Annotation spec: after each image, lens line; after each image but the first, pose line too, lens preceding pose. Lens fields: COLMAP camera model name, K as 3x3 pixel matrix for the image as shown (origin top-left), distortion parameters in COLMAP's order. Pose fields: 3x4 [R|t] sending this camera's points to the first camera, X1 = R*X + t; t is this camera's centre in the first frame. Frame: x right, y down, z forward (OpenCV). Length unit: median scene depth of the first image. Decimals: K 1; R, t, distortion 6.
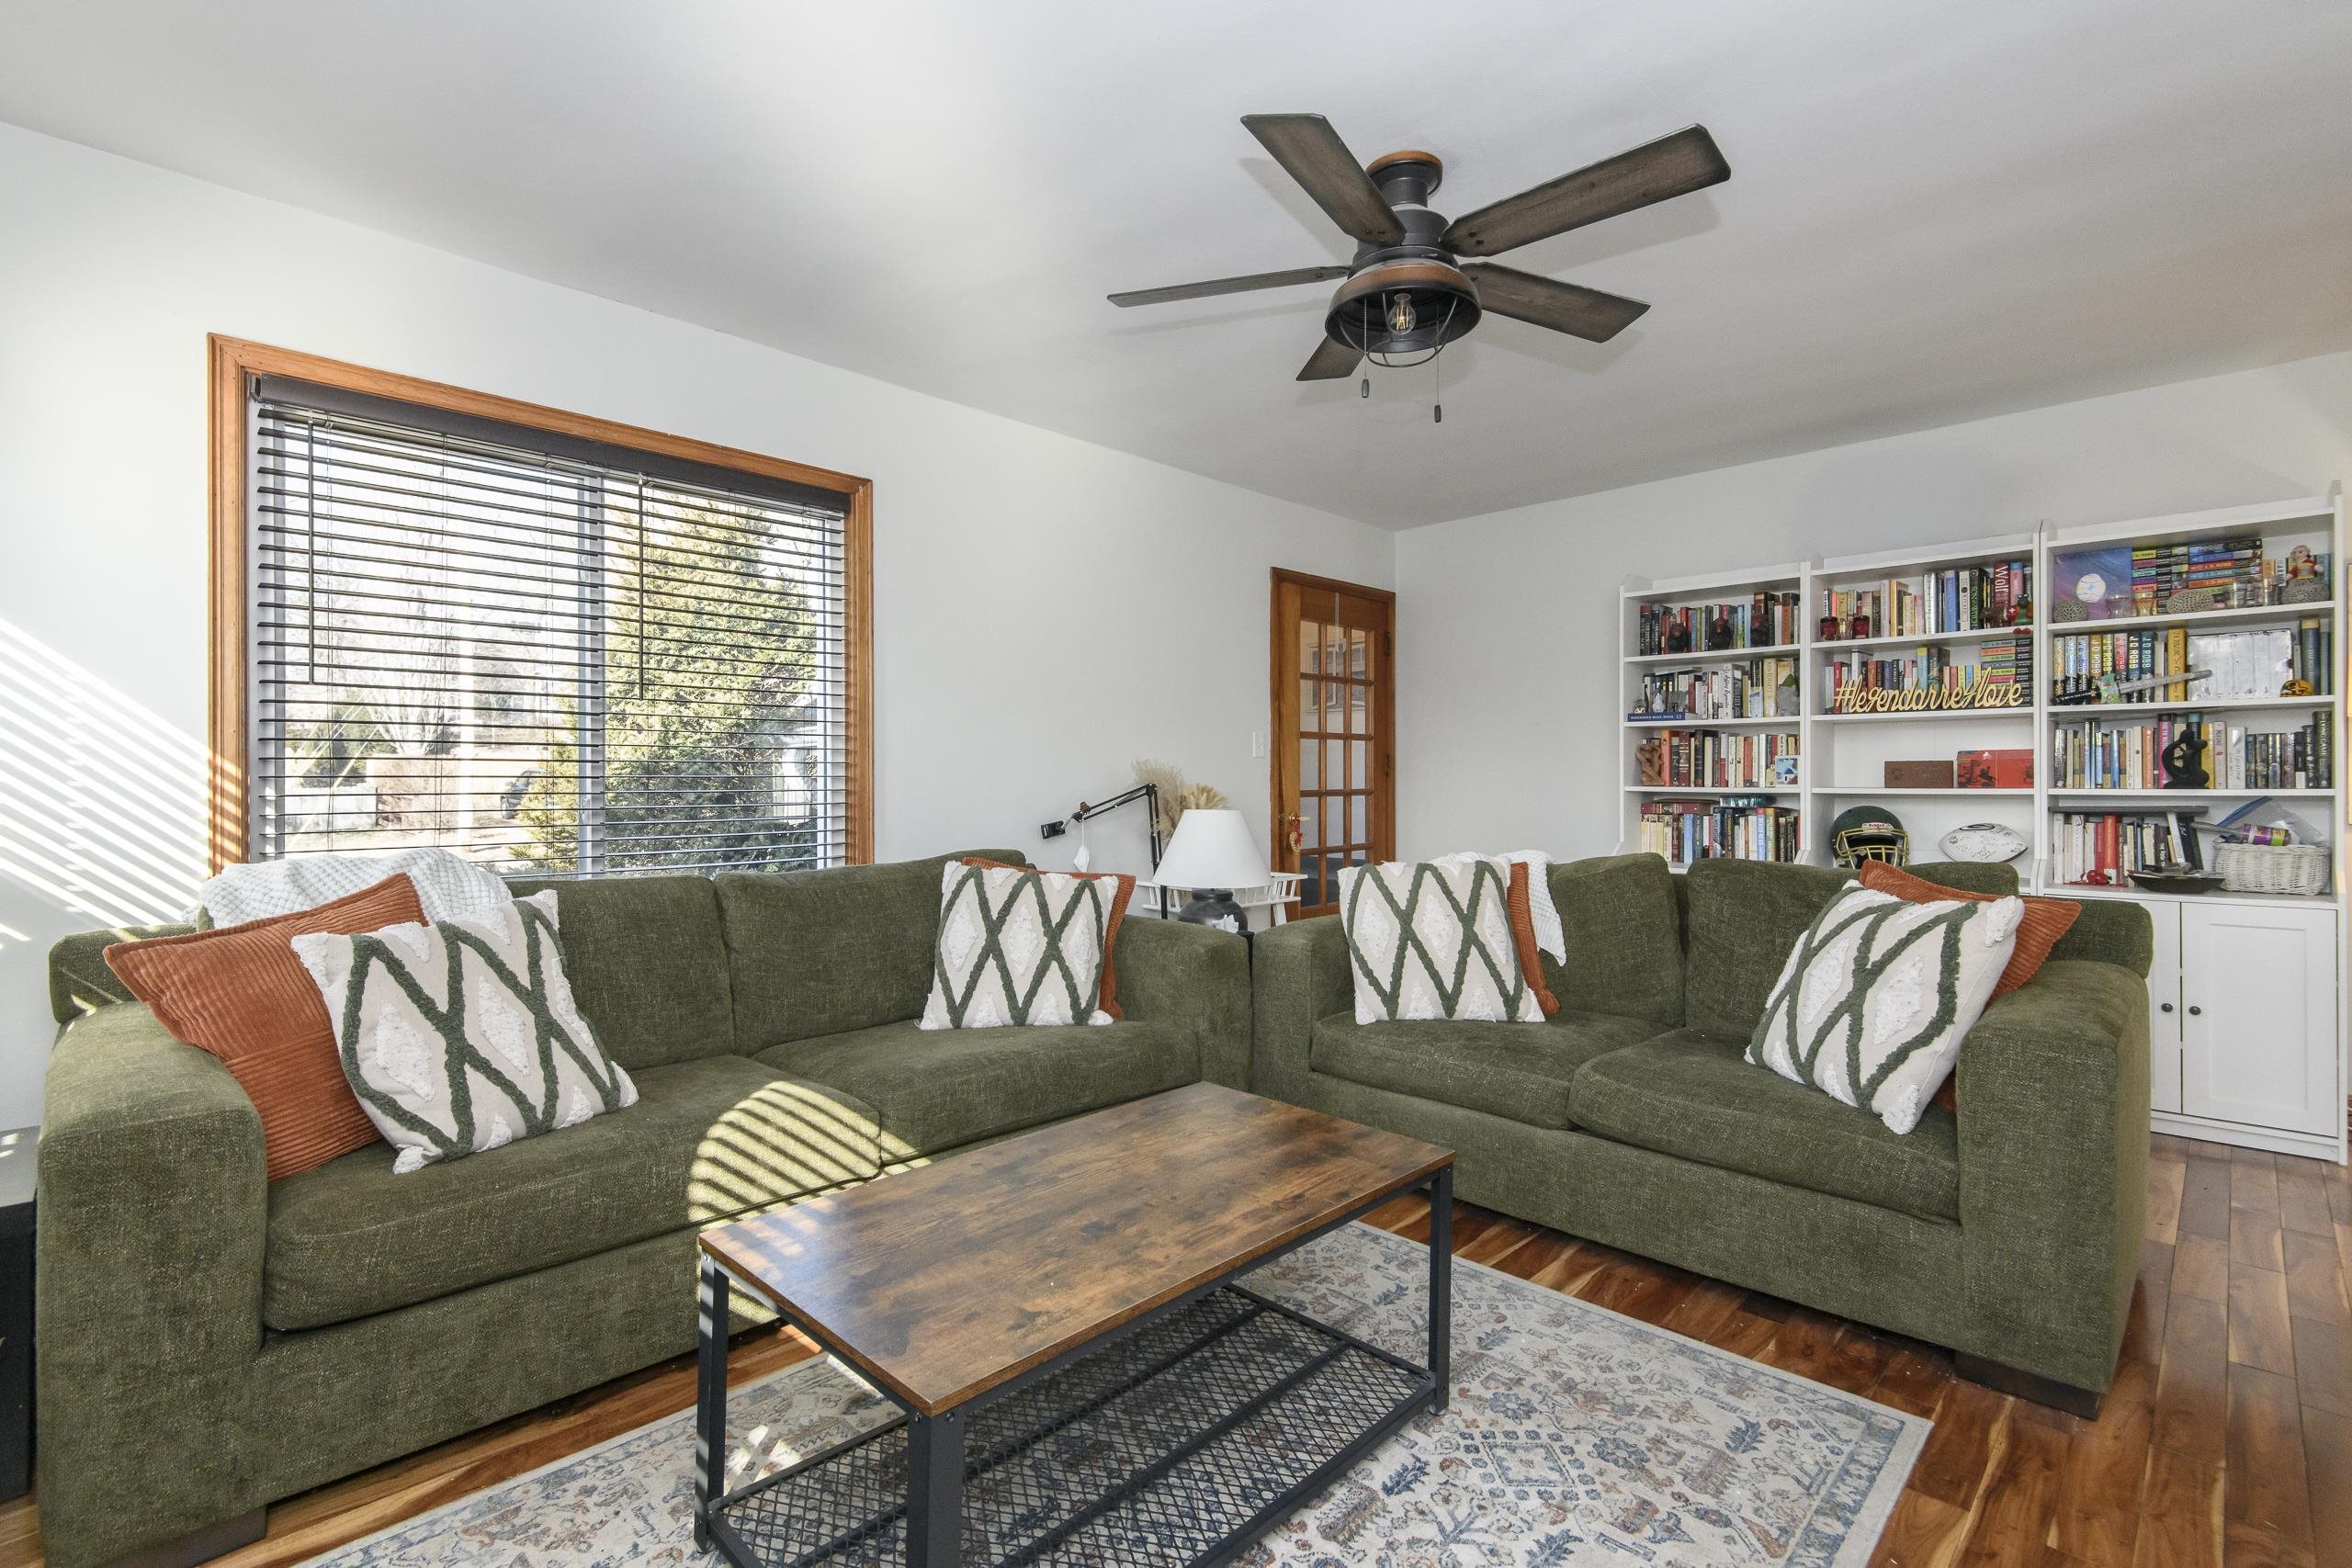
lens RADIAL K [[1082.0, 0, 1182.4], [0, 1082.0, 781.7], [0, 0, 1]] dist [0.037011, -0.030589]
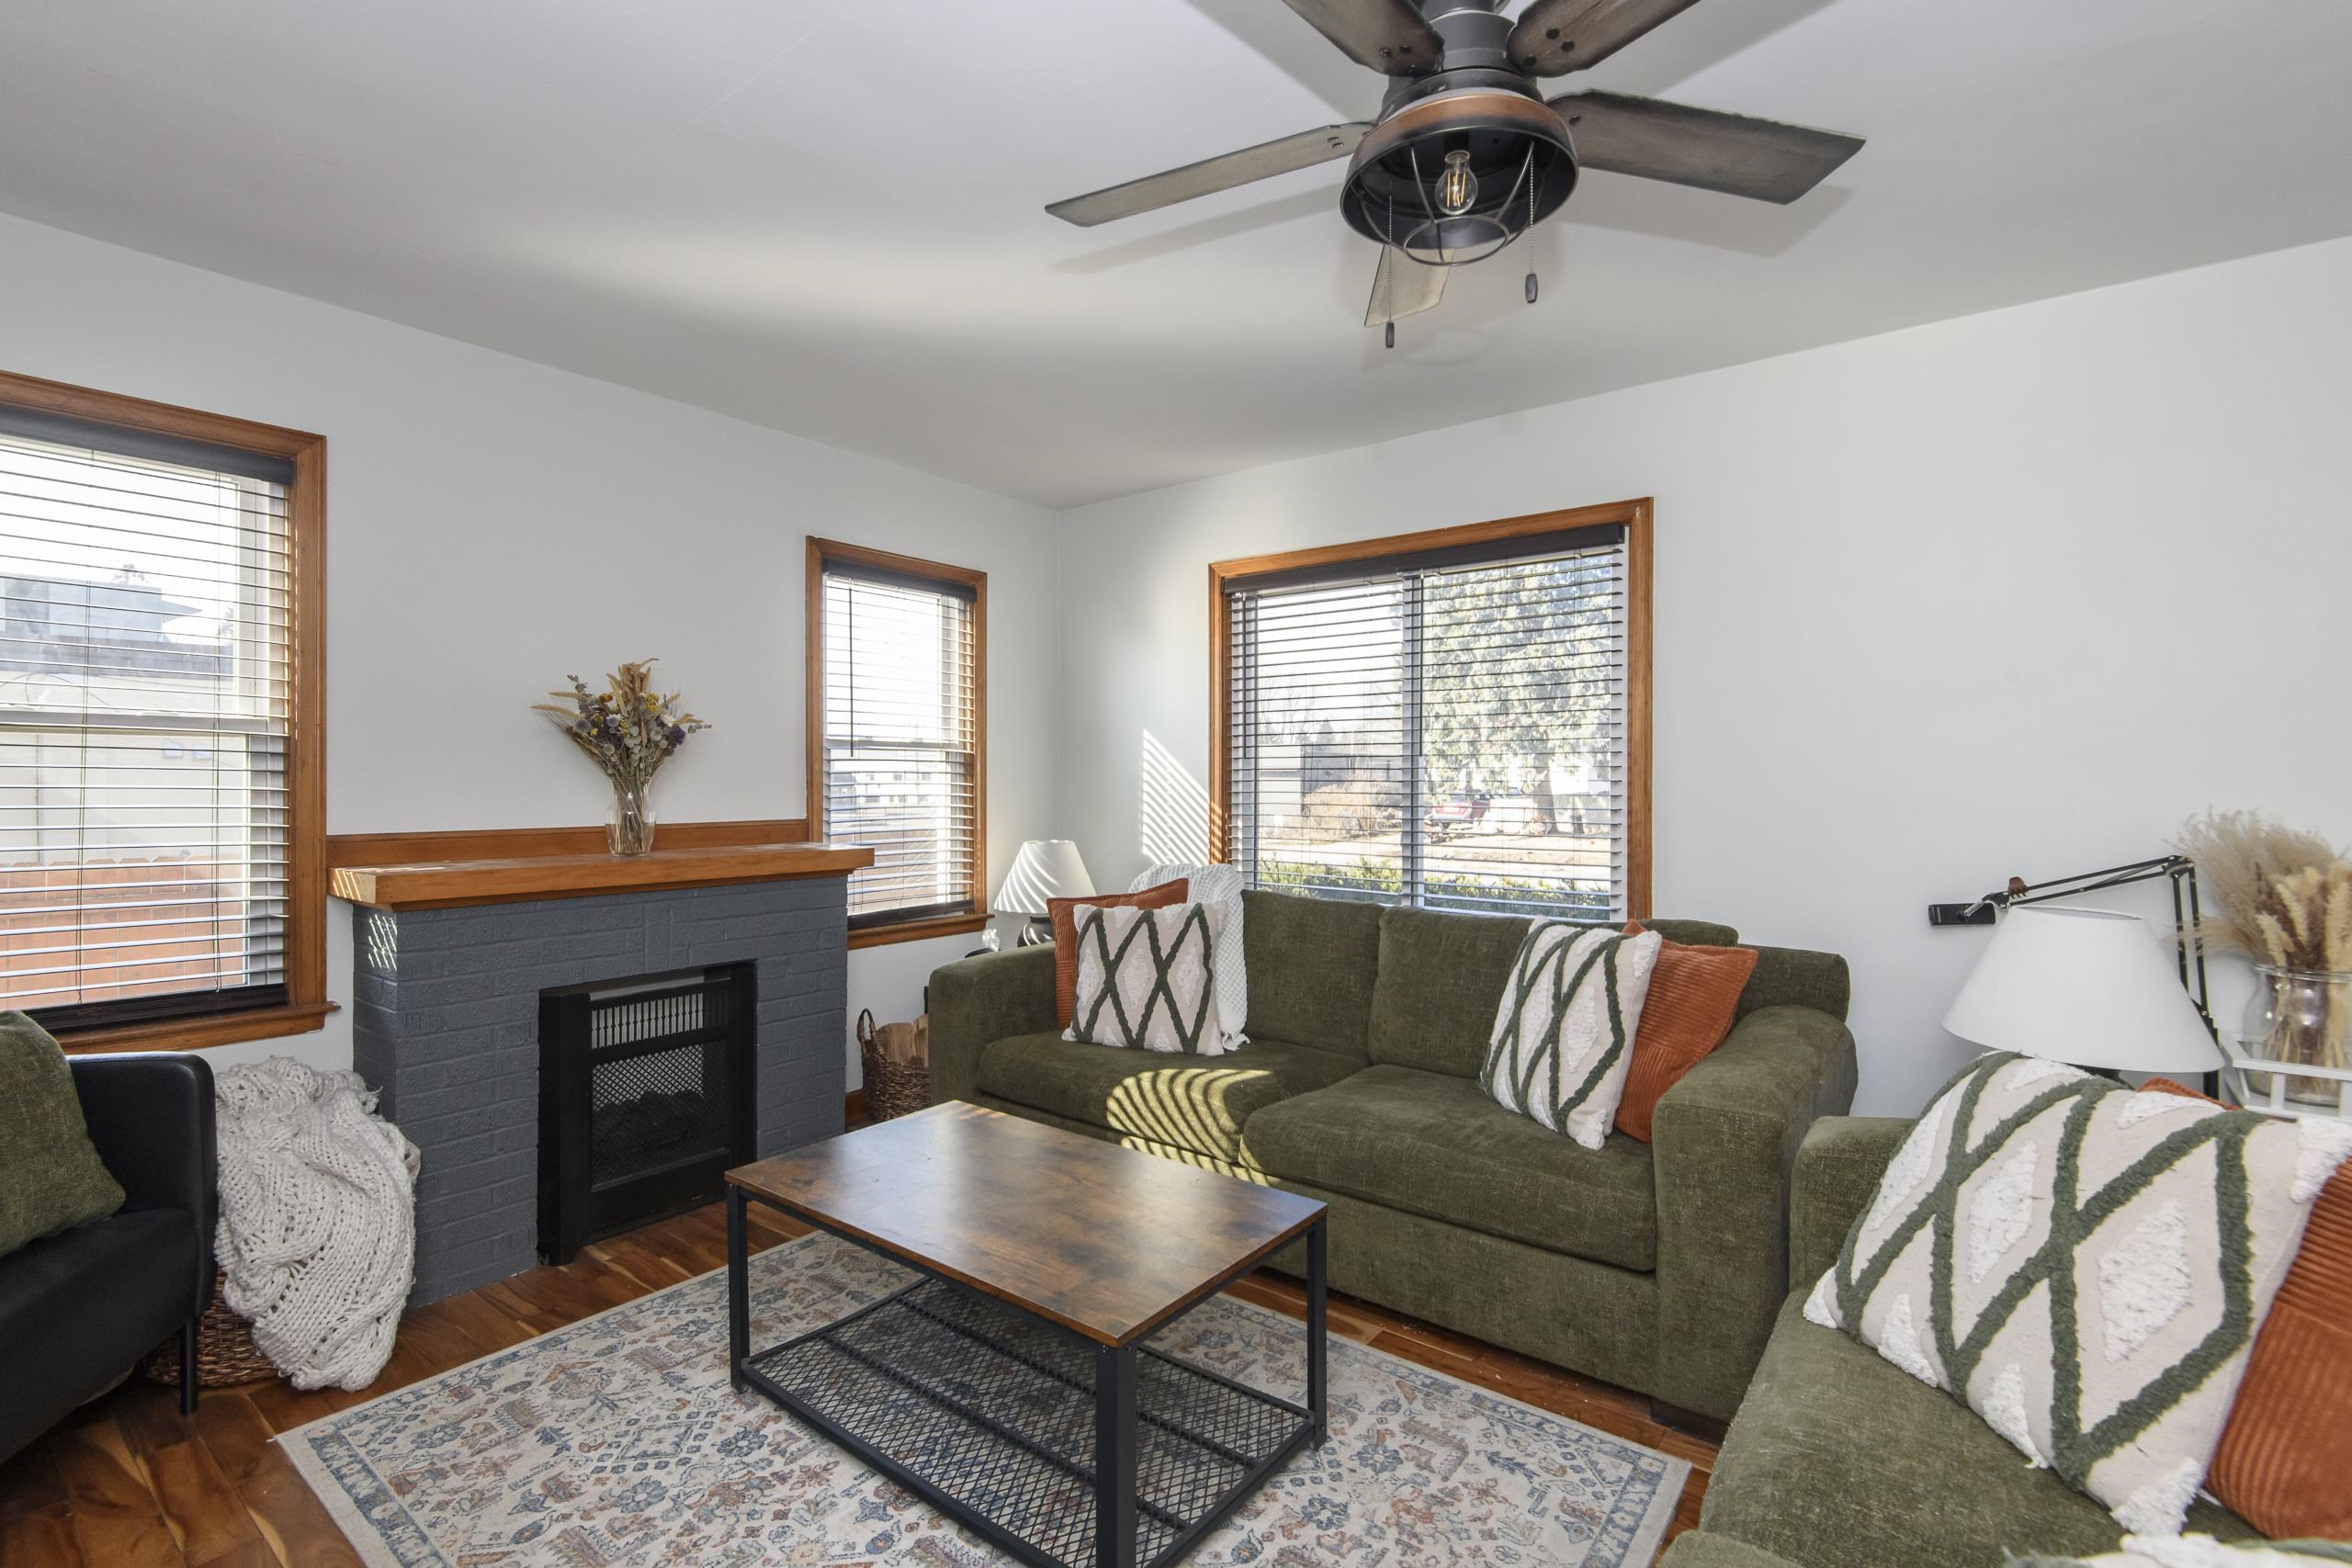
lens RADIAL K [[1070.3, 0, 1168.0], [0, 1070.3, 780.3], [0, 0, 1]] dist [0.035396, -0.022346]
pose [[0.103821, 0.003027, -0.994591, 0.875301], [-0.003332, 0.999991, 0.002696, -0.067464], [0.994590, 0.003034, 0.103830, 0.785263]]
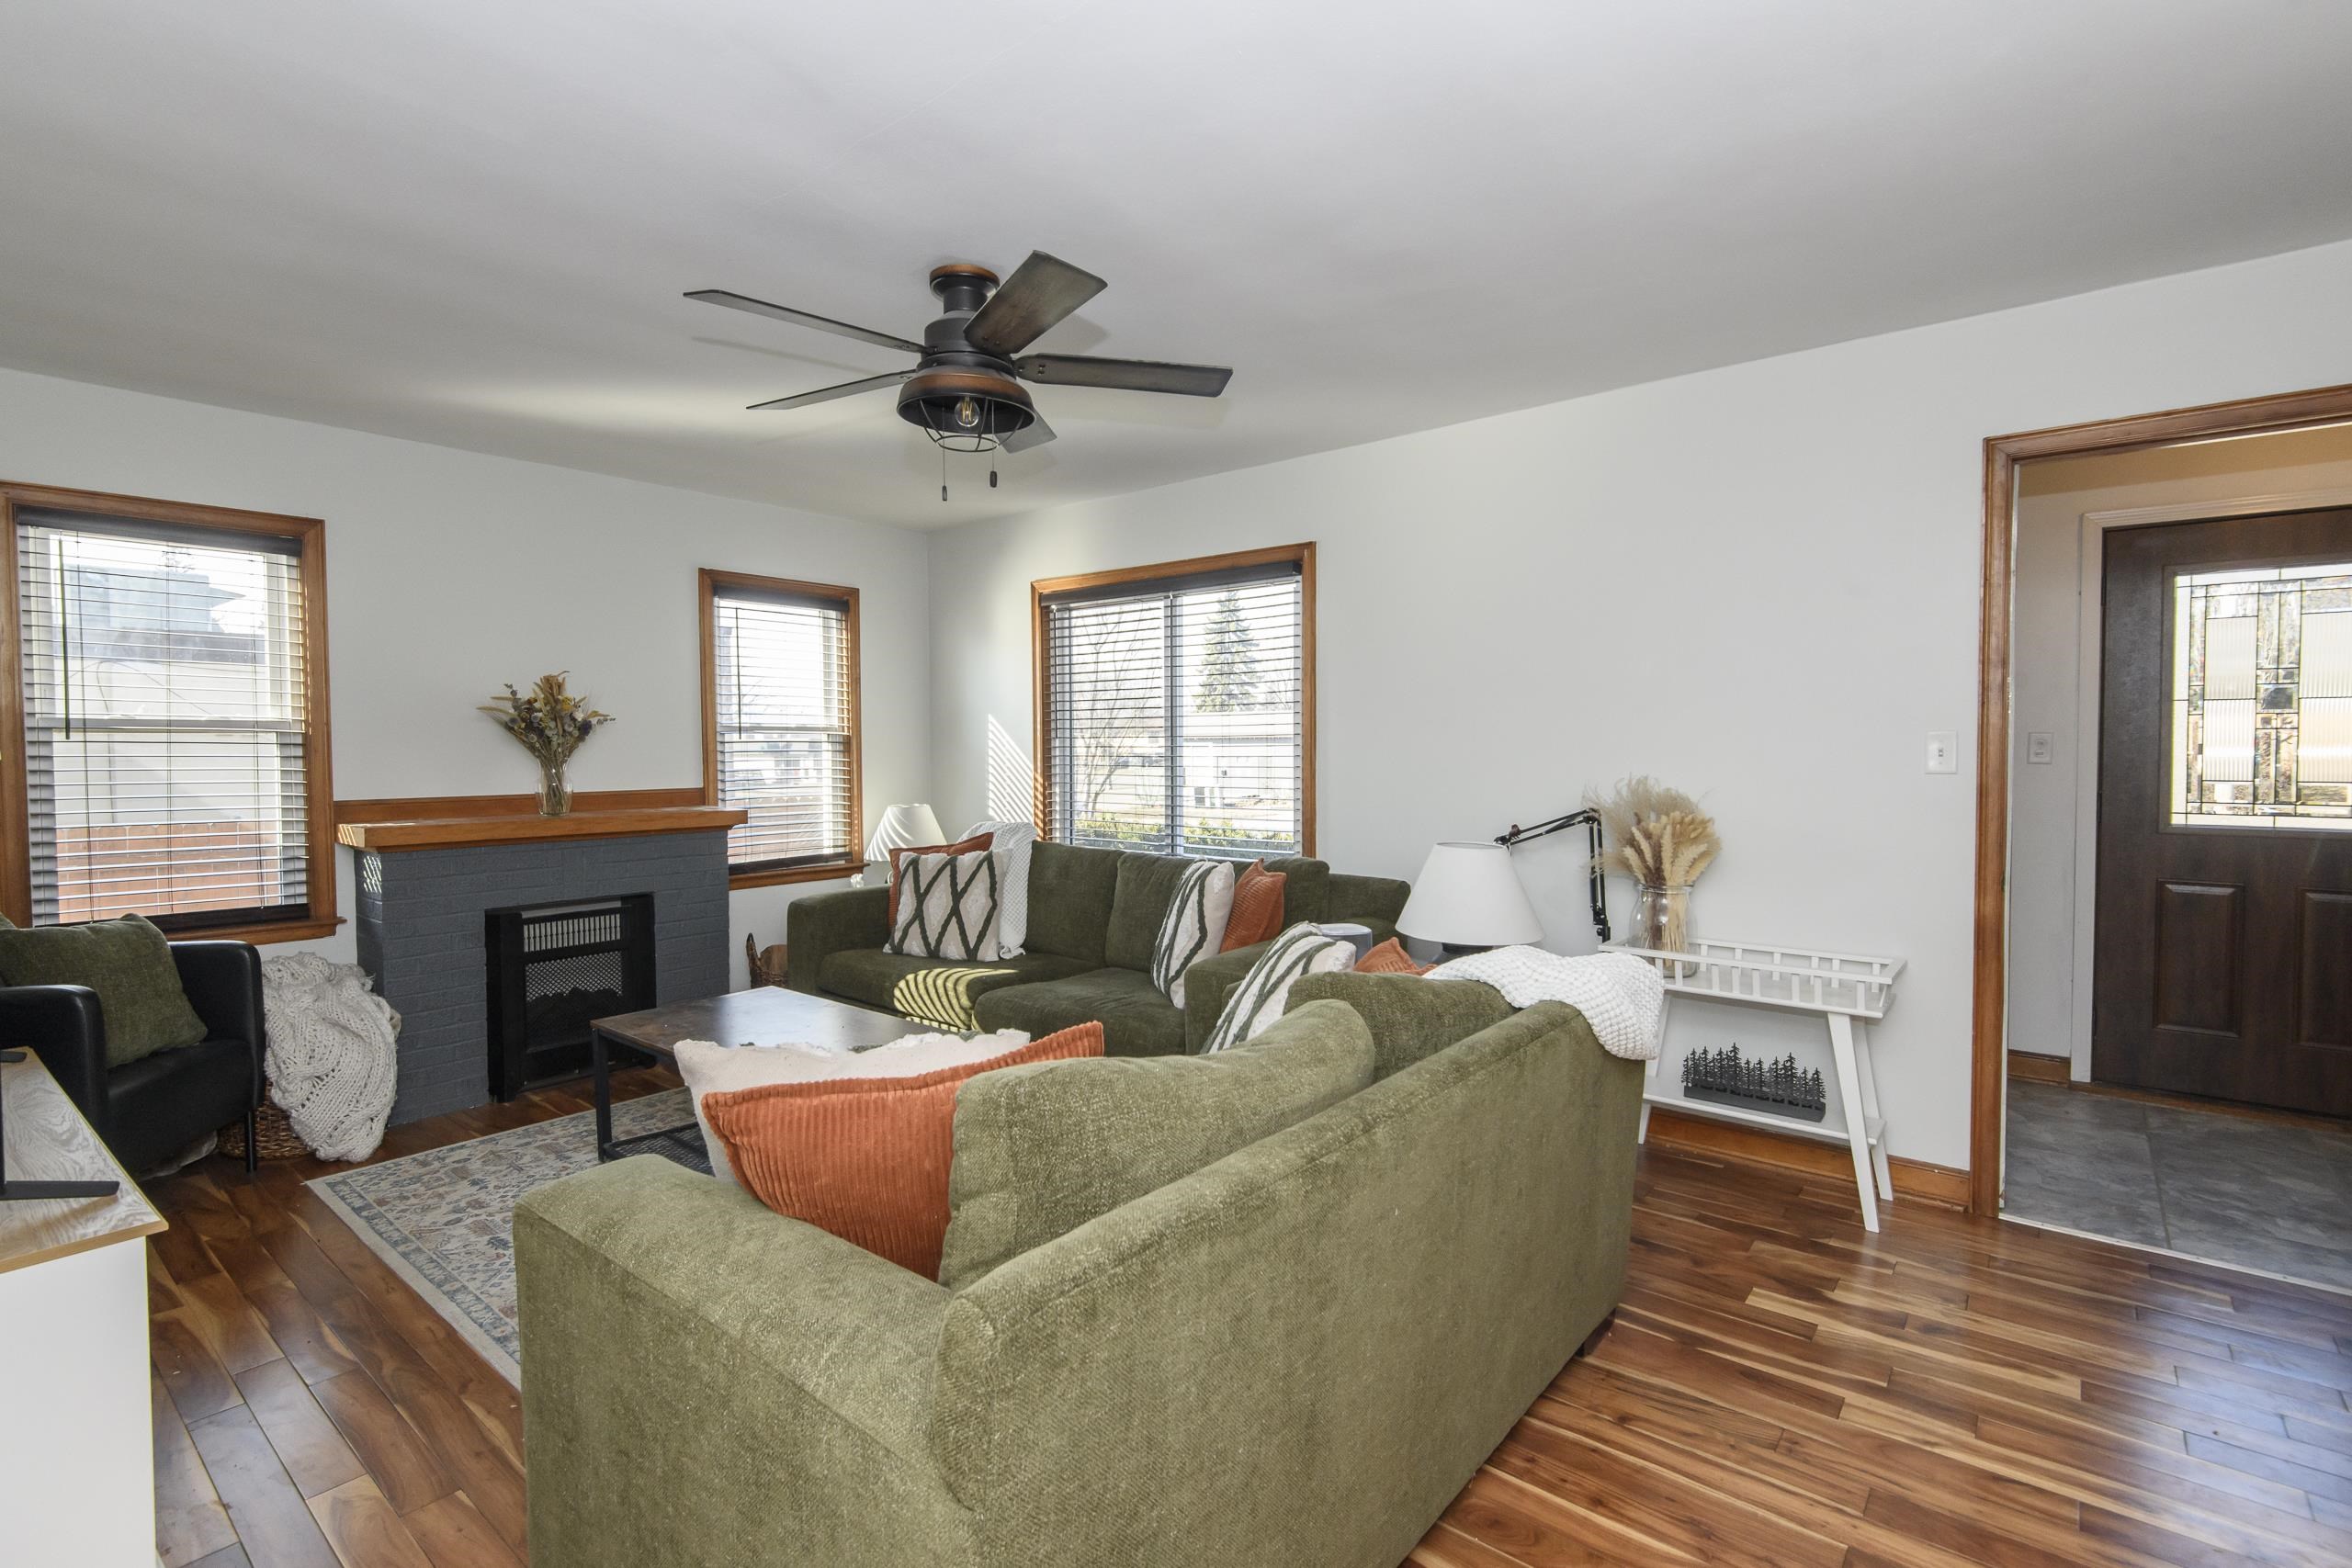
lens RADIAL K [[1082.0, 0, 1182.4], [0, 1082.0, 781.7], [0, 0, 1]] dist [0.037011, -0.030589]
pose [[0.078480, 0.034823, -0.996307, 1.393840], [0.002853, 0.999378, 0.035155, -0.087168], [0.996912, -0.005602, 0.078332, 1.172375]]
